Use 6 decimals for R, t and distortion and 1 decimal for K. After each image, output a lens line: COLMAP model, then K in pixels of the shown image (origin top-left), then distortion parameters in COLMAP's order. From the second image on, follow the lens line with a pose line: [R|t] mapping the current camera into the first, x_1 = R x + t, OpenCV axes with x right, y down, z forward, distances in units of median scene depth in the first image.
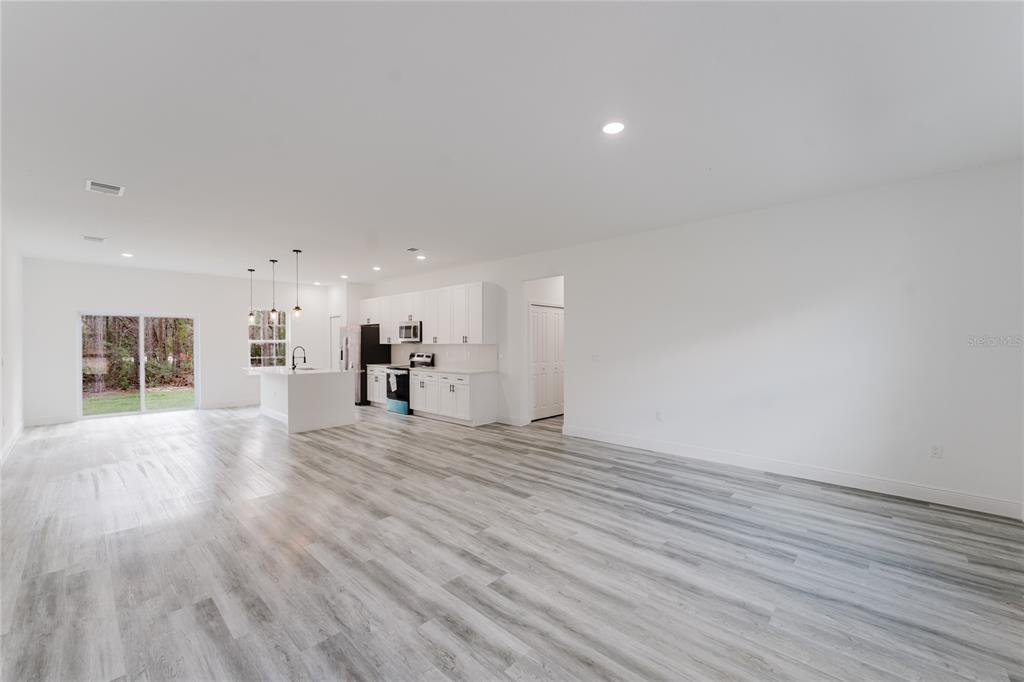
lens RADIAL K [[412.1, 0, 509.8], [0, 412.1, 345.4], [0, 0, 1]] dist [-0.009463, 0.001870]
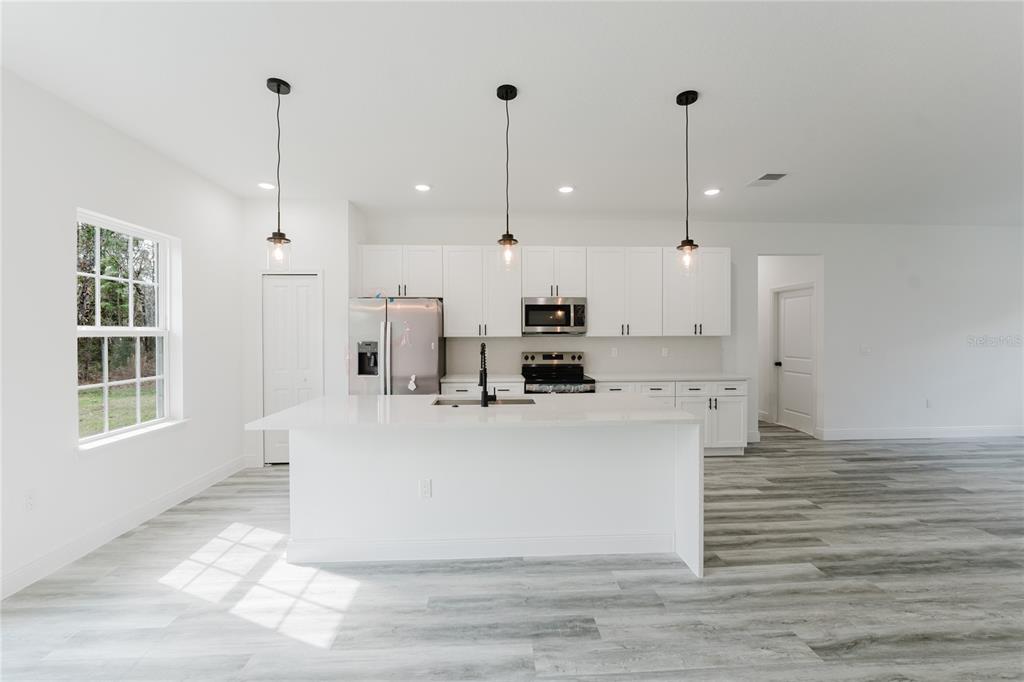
lens RADIAL K [[412.1, 0, 510.0], [0, 412.1, 340.1], [0, 0, 1]] dist [-0.009463, 0.001870]
pose [[0.689311, -0.010146, 0.724395, -1.134894], [0.007078, 0.999949, 0.007269, -0.005646], [-0.724431, 0.000117, 0.689347, 1.061134]]
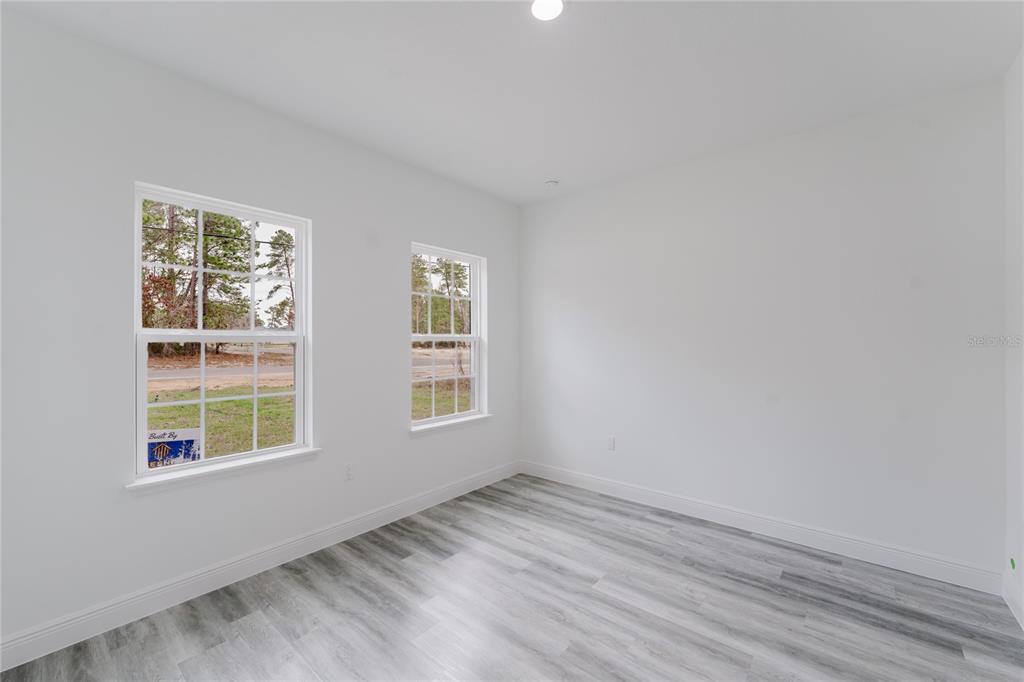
lens RADIAL K [[412.1, 0, 503.0], [0, 412.1, 341.7], [0, 0, 1]] dist [-0.009463, 0.001870]
pose [[0.996113, 0.007669, 0.087746, -1.057917], [-0.007257, 0.999961, -0.005004, -0.007122], [-0.087781, 0.004347, 0.996130, 1.132402]]
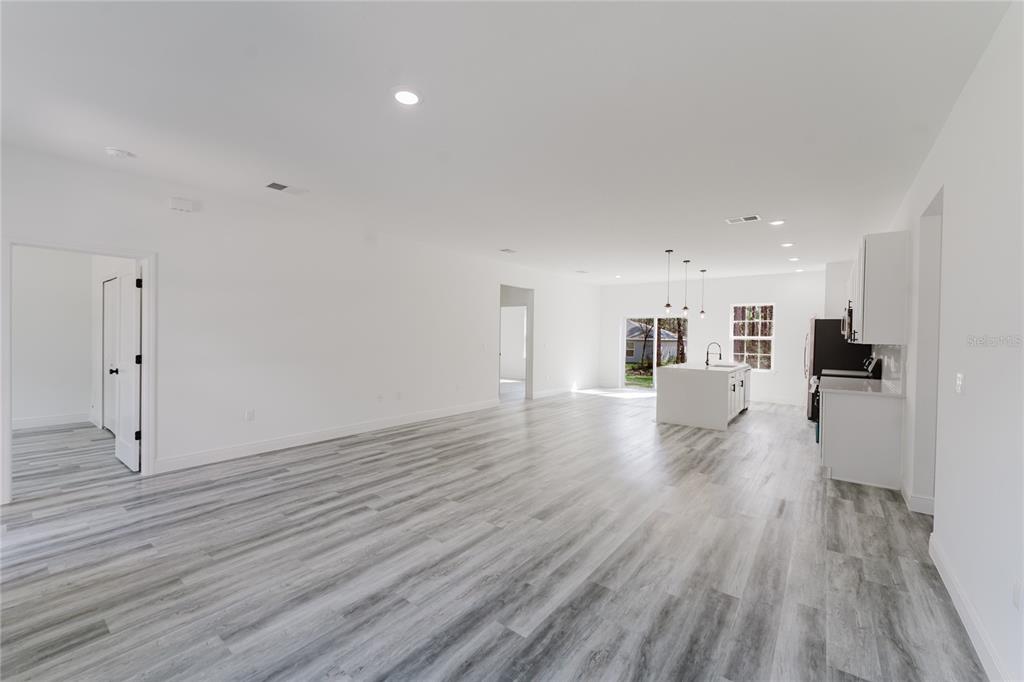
lens RADIAL K [[412.1, 0, 503.3], [0, 412.1, 338.6], [0, 0, 1]] dist [-0.009463, 0.001870]
pose [[0.085834, 0.012308, -0.996233, 0.626678], [-0.024189, 0.999655, 0.010266, -0.006928], [0.996016, 0.023216, 0.086102, 0.605369]]
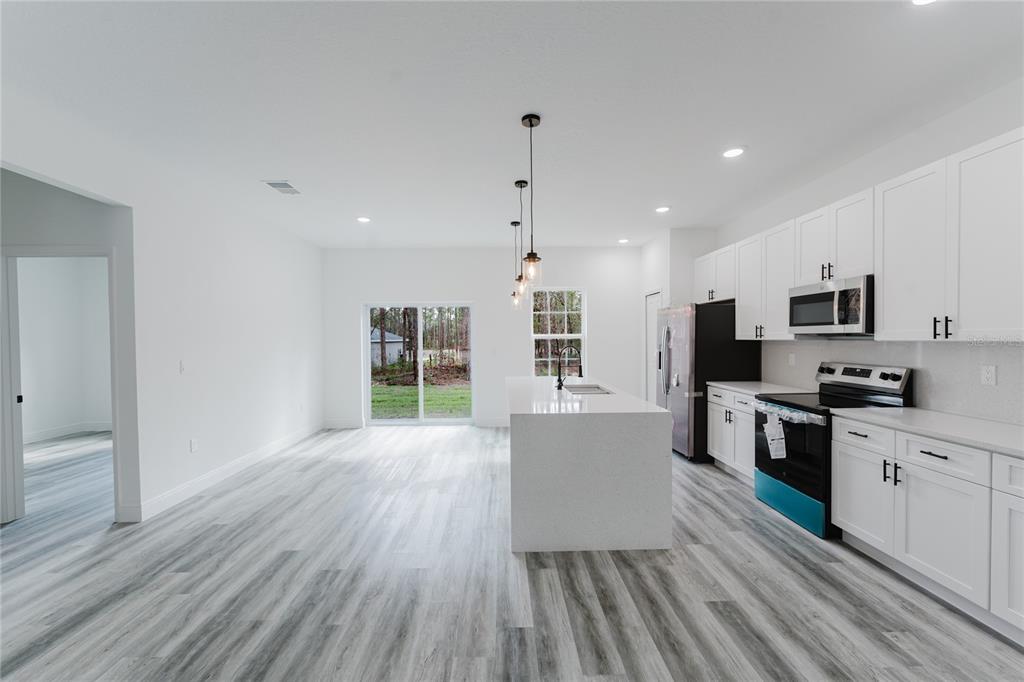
lens RADIAL K [[412.1, 0, 508.9], [0, 412.1, 343.7], [0, 0, 1]] dist [-0.009463, 0.001870]
pose [[0.704328, 0.006671, -0.709844, -0.290825], [0.000804, 0.999948, 0.010195, -0.007661], [0.709875, -0.007751, 0.704285, 0.851746]]
